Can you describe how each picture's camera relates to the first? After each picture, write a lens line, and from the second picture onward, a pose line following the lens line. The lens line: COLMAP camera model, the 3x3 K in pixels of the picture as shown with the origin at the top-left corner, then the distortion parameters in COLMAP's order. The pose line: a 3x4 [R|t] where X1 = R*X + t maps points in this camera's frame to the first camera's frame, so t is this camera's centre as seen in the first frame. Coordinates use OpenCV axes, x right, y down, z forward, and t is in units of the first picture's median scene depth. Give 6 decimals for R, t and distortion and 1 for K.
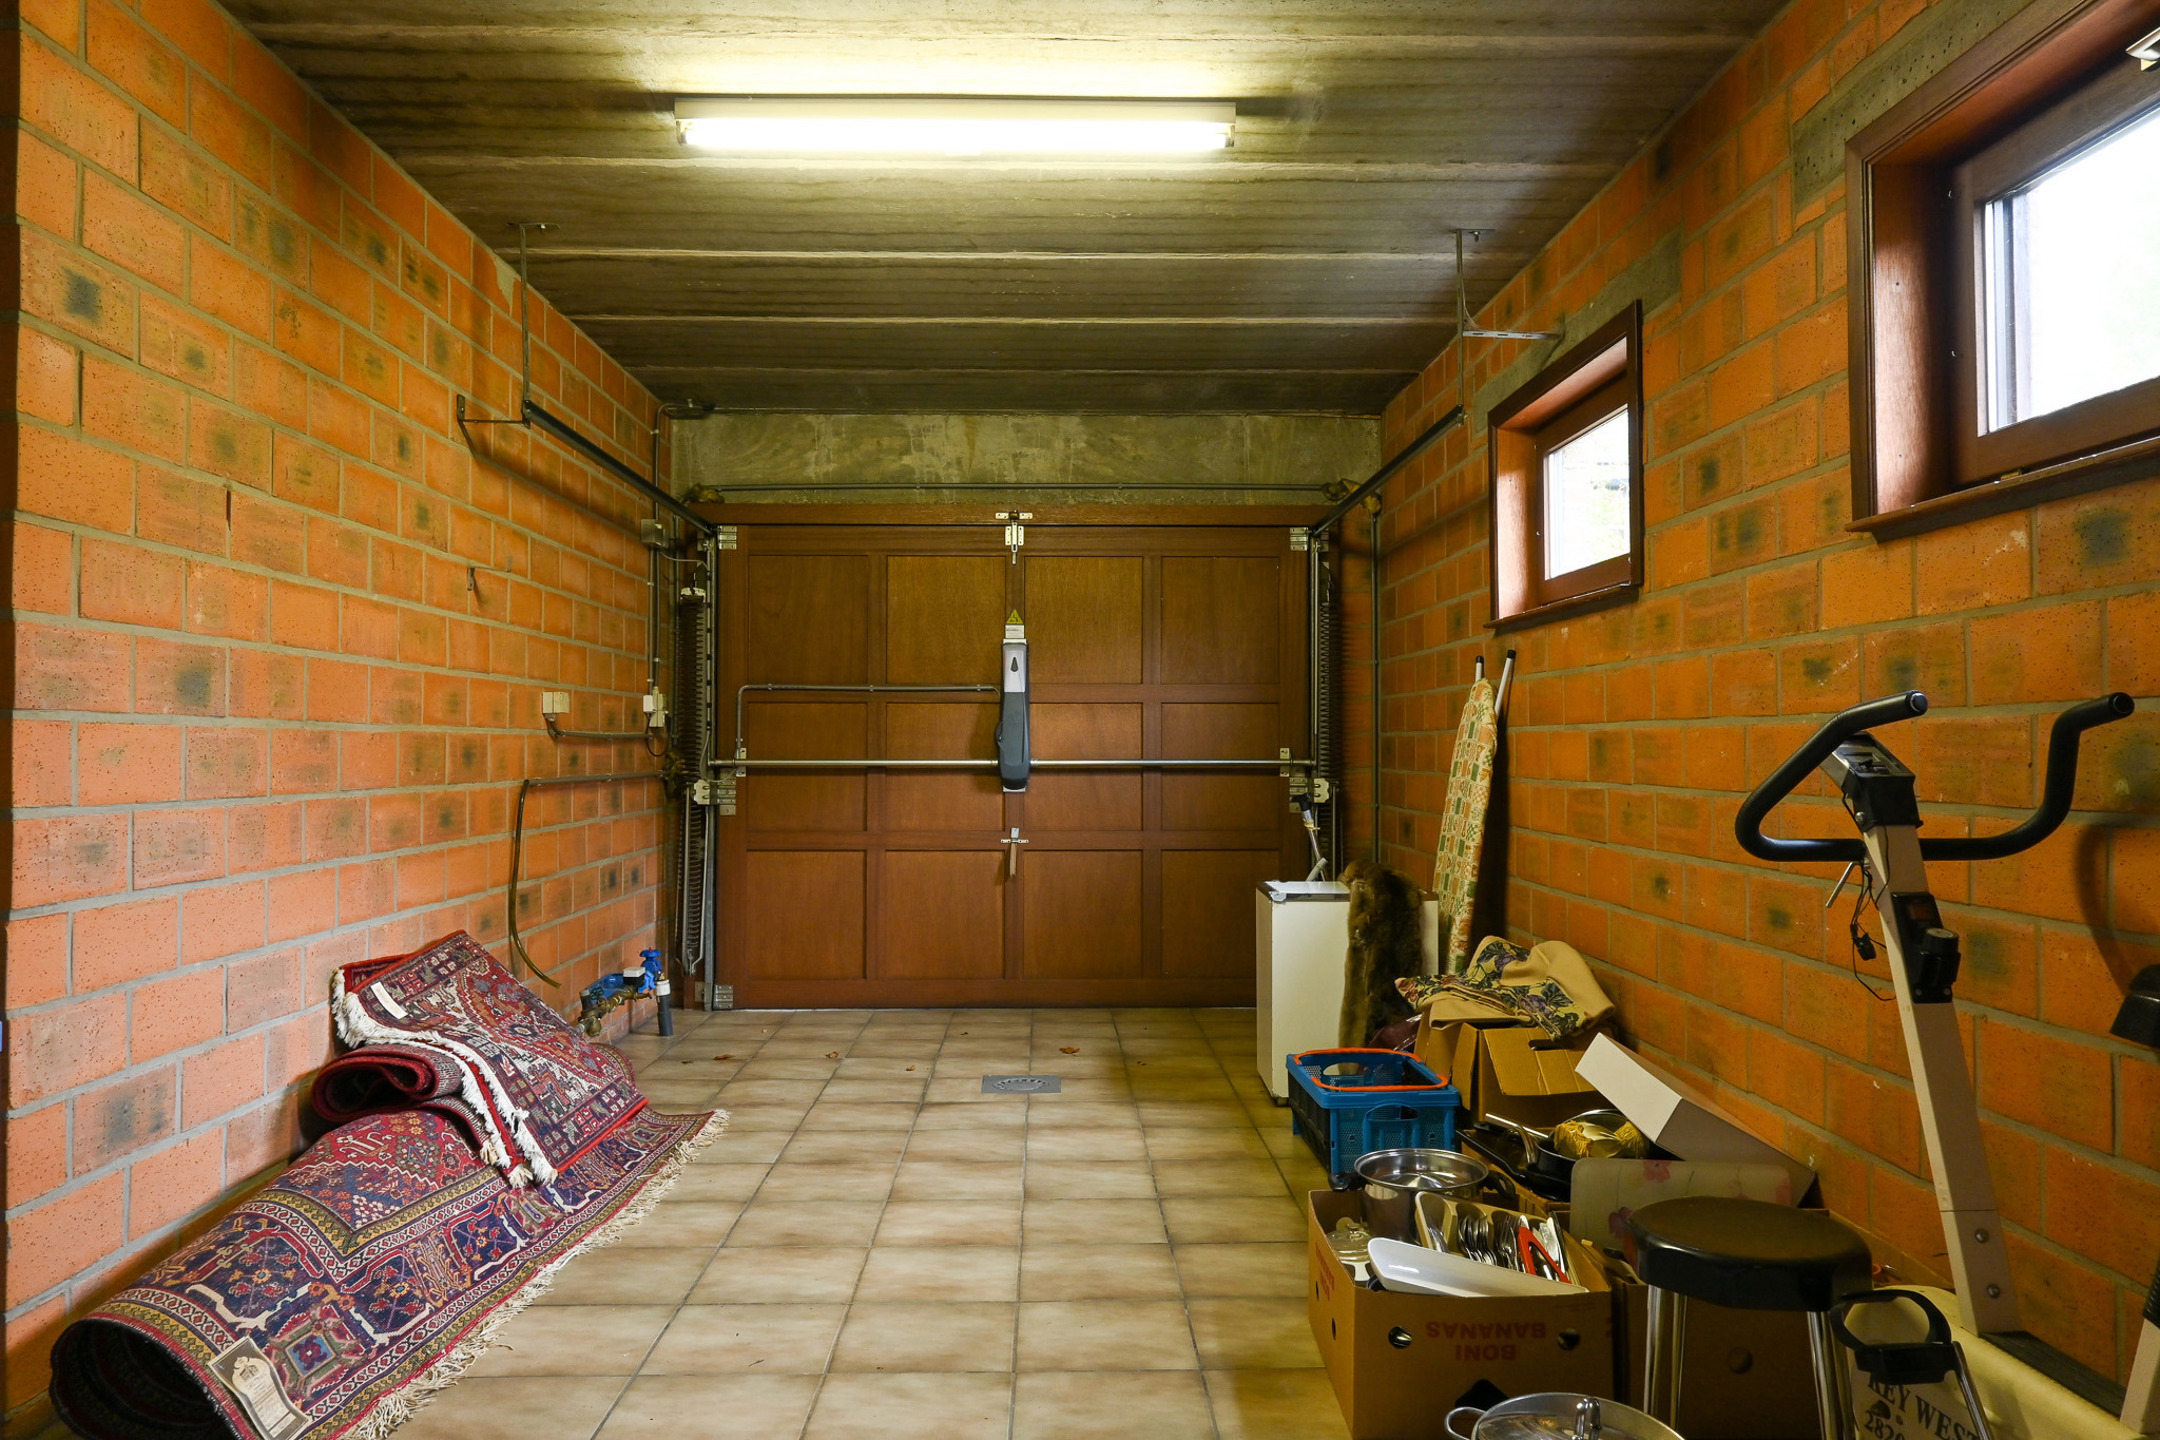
lens RADIAL K [[1502.5, 0, 1069.2], [0, 1502.5, 706.8], [0, 0, 1]] dist [-0.037578, -0.000412]
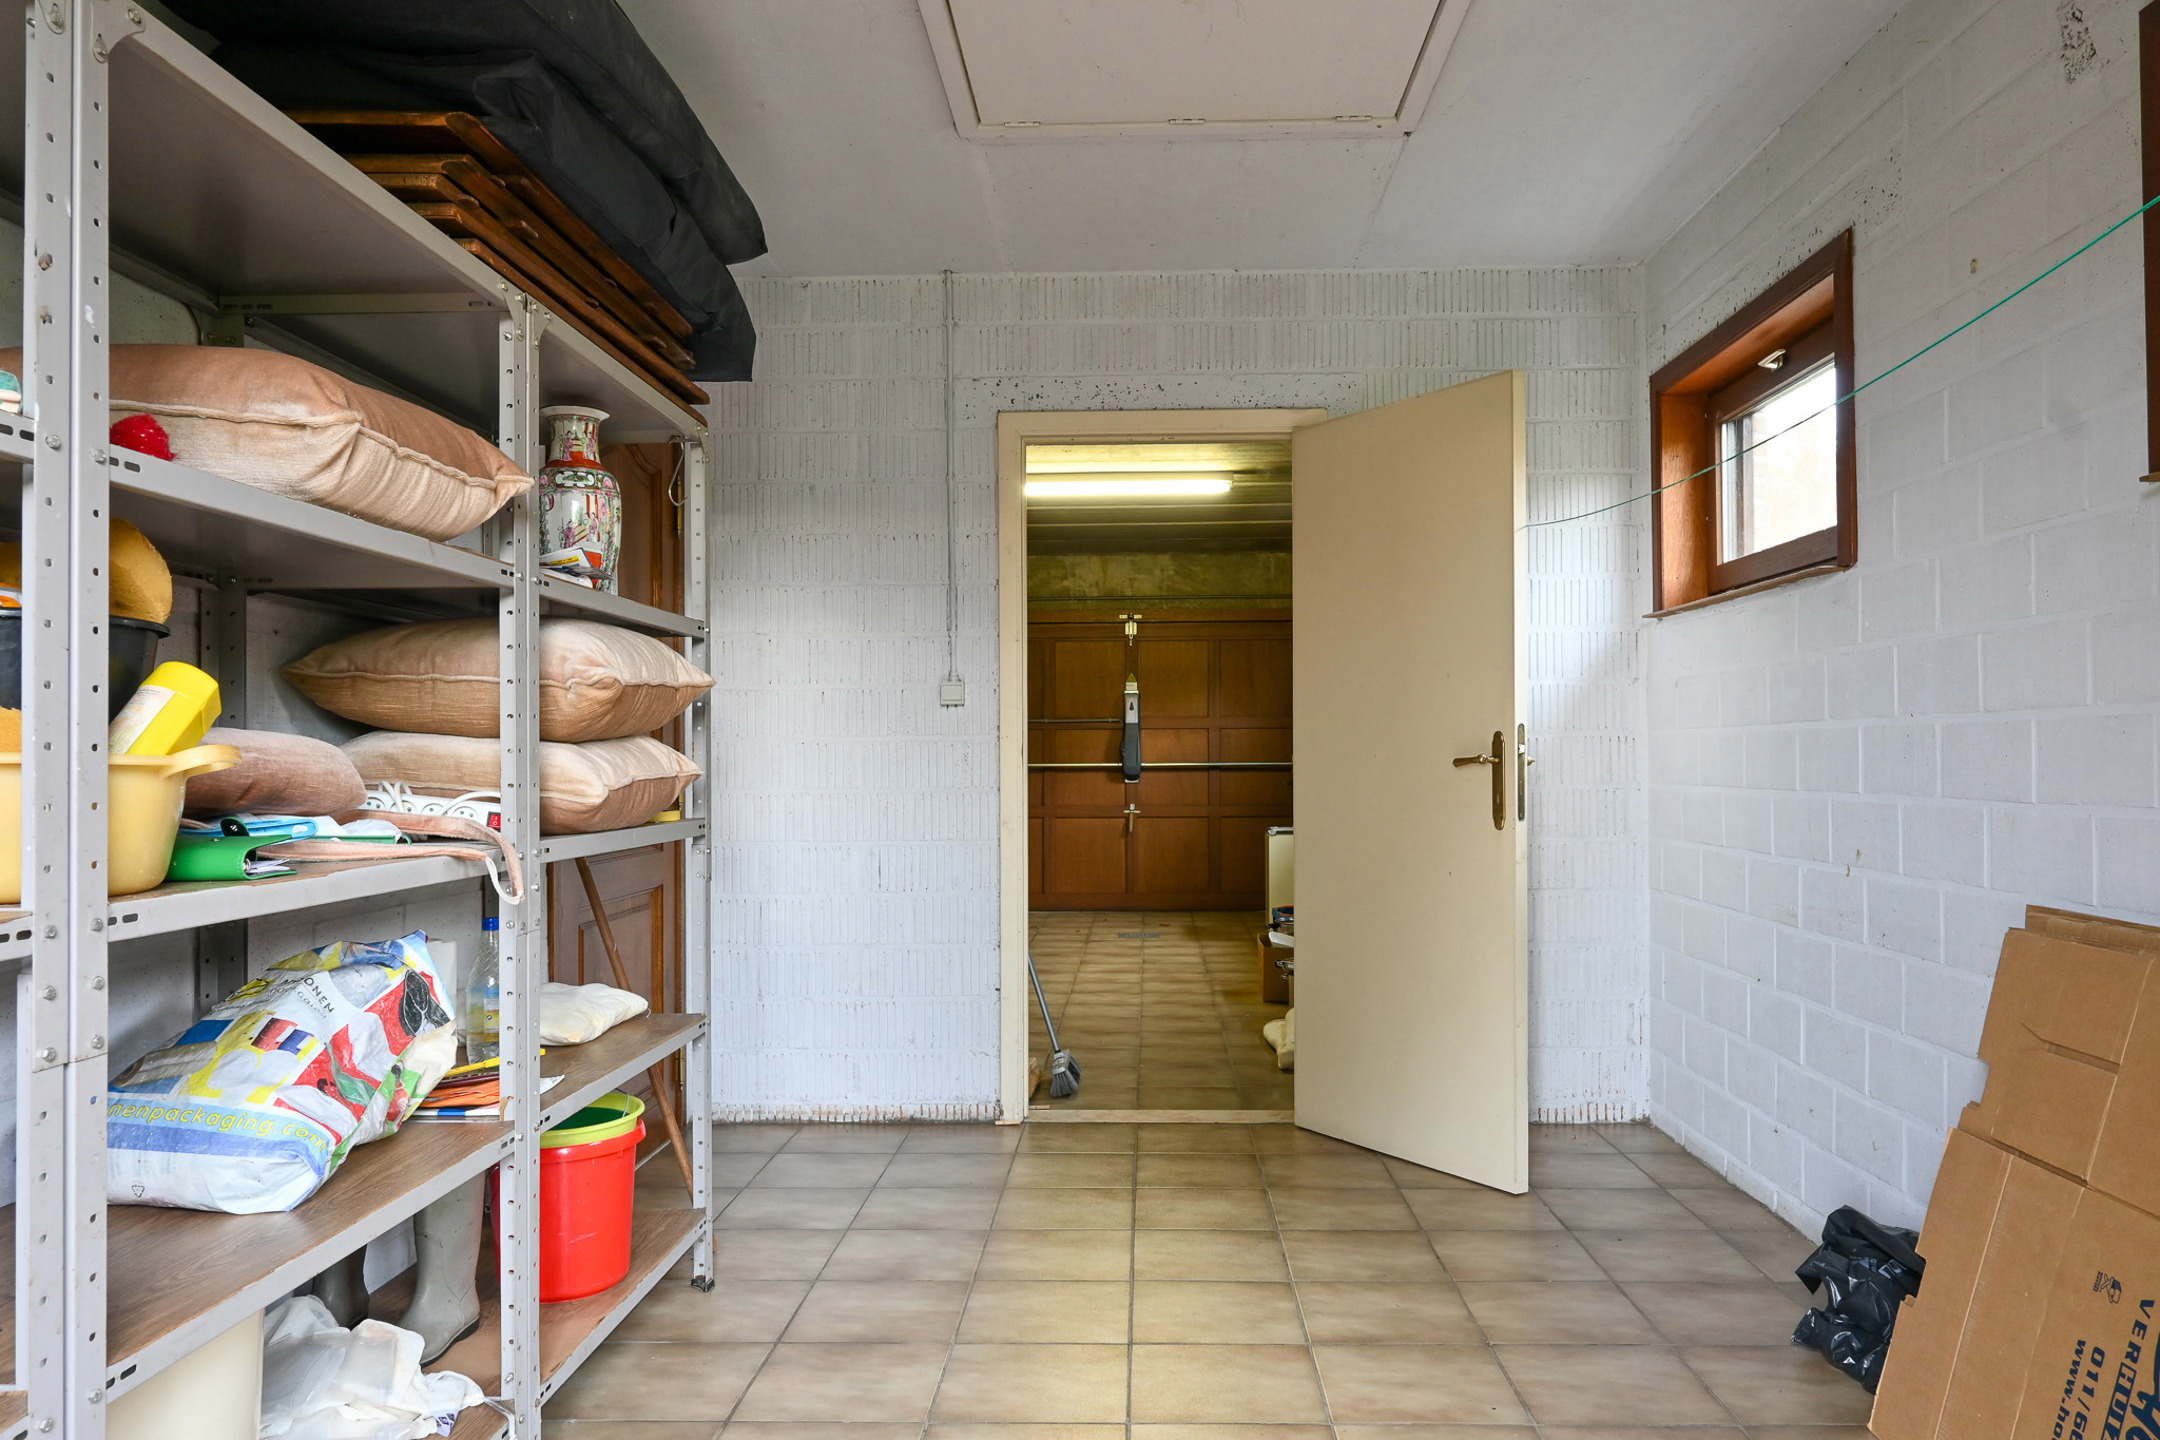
lens RADIAL K [[1502.5, 0, 1069.2], [0, 1502.5, 706.8], [0, 0, 1]] dist [-0.037578, -0.000412]
pose [[0.997803, -0.004689, -0.066088, 0.004926], [0.004543, 0.999987, -0.002362, -0.023509], [0.066099, 0.002057, 0.997811, -0.666372]]
